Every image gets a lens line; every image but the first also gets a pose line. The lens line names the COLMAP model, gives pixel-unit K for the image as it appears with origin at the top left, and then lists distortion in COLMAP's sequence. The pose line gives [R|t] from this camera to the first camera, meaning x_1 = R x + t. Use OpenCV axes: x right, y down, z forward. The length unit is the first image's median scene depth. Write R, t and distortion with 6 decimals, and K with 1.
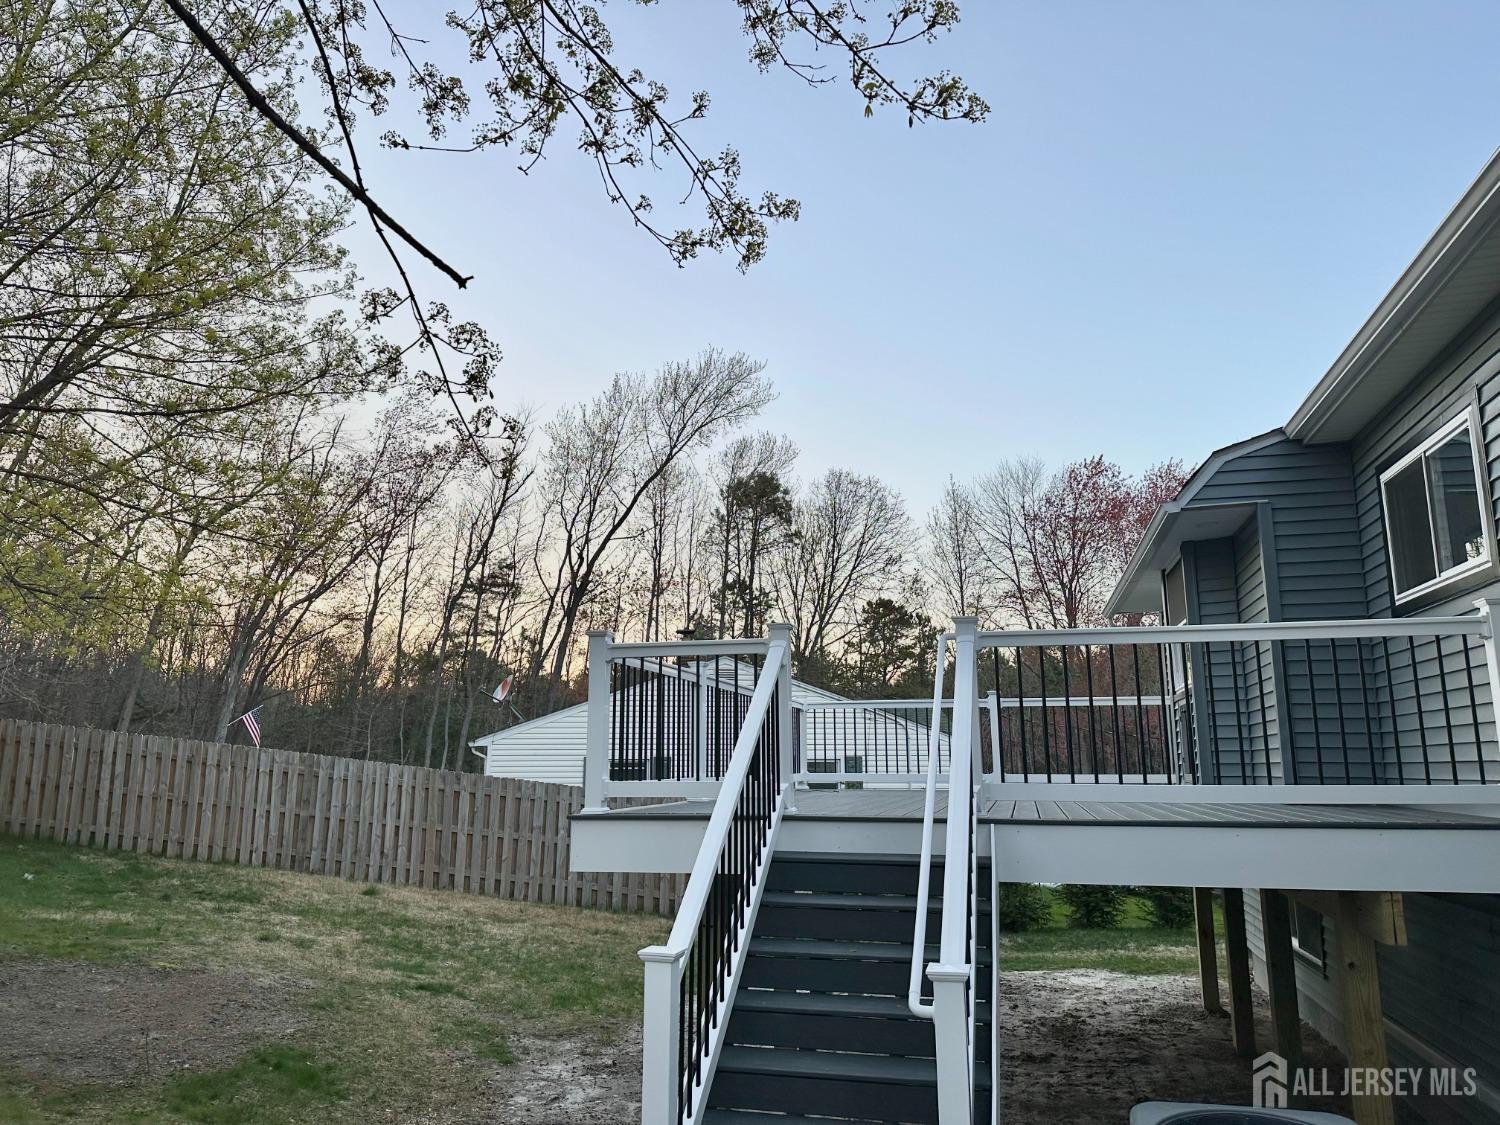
lens RADIAL K [[1043.6, 0, 748.2], [0, 1043.6, 563.9], [0, 0, 1]] dist [0.029557, -0.018195]
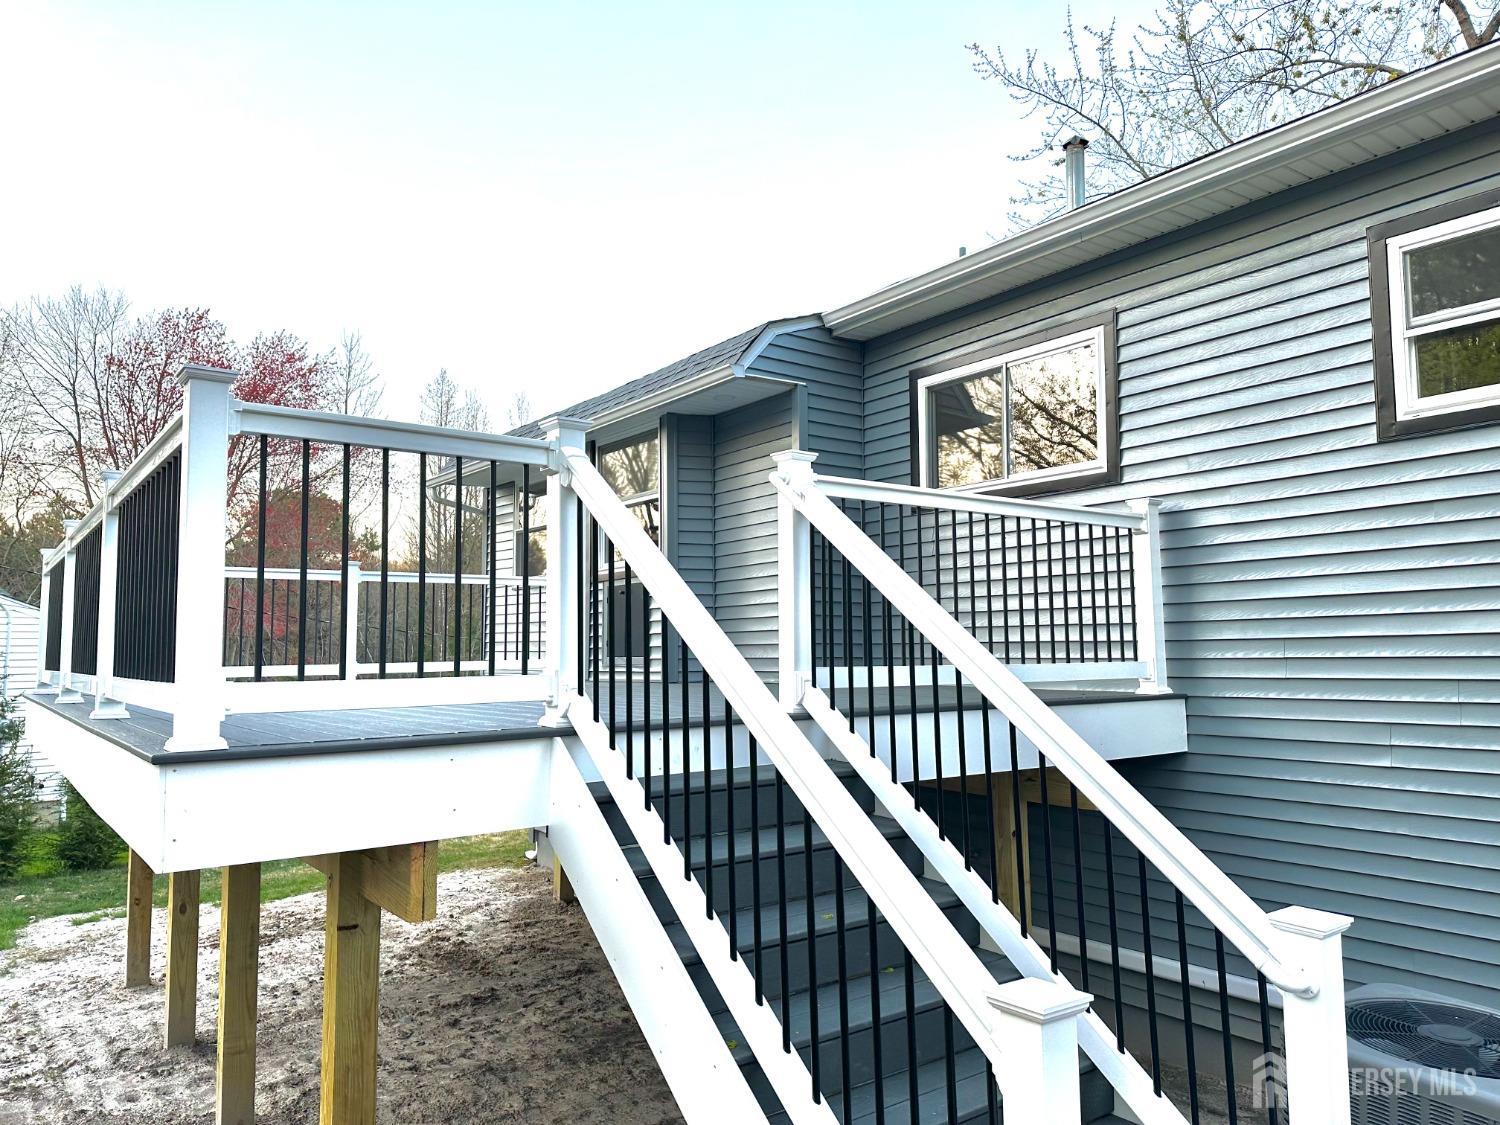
lens RADIAL K [[1043.6, 0, 749.7], [0, 1043.6, 552.8], [0, 0, 1]] dist [0.029557, -0.018195]
pose [[0.627793, 0.065093, 0.775654, -0.046788], [-0.136667, 0.990235, 0.027514, 0.012476], [-0.766289, -0.123279, 0.630558, 0.064408]]
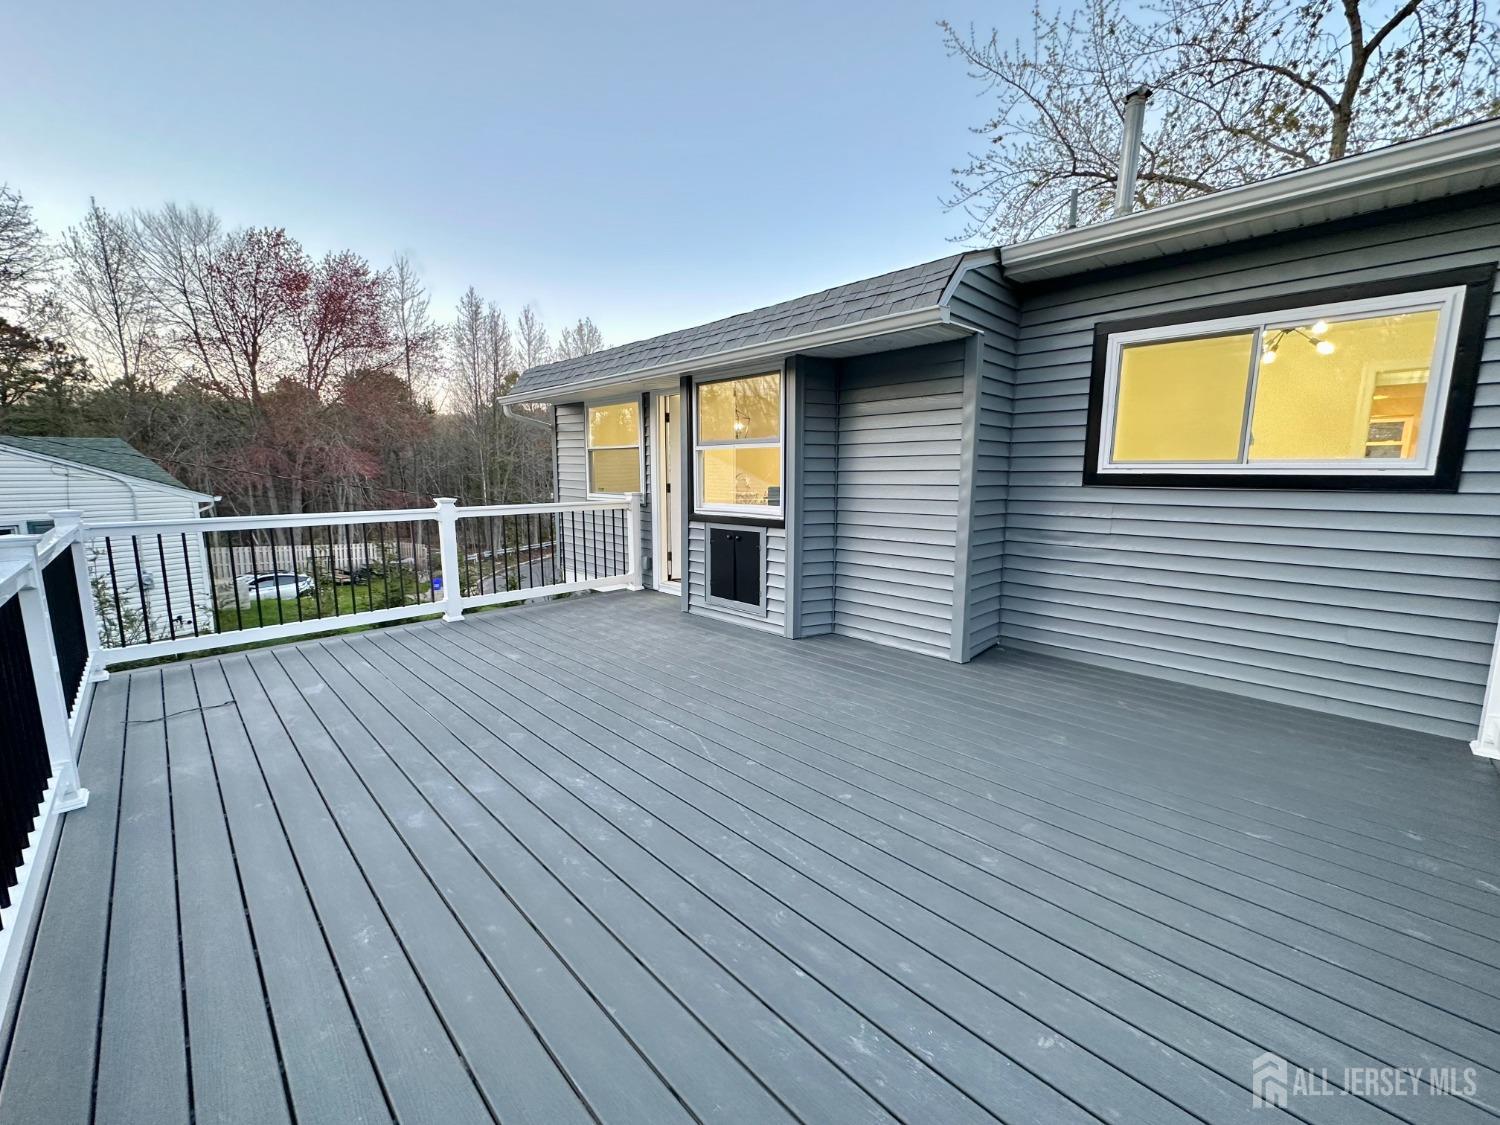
lens RADIAL K [[598.5, 0, 755.1], [0, 598.5, 558.6], [0, 0, 1]] dist [-0.002037, 0.000770]
pose [[0.509084, -0.123753, 0.851774, -0.009469], [-0.162354, 0.958039, 0.236227, 0.005750], [-0.845266, -0.258548, 0.467630, 0.140802]]
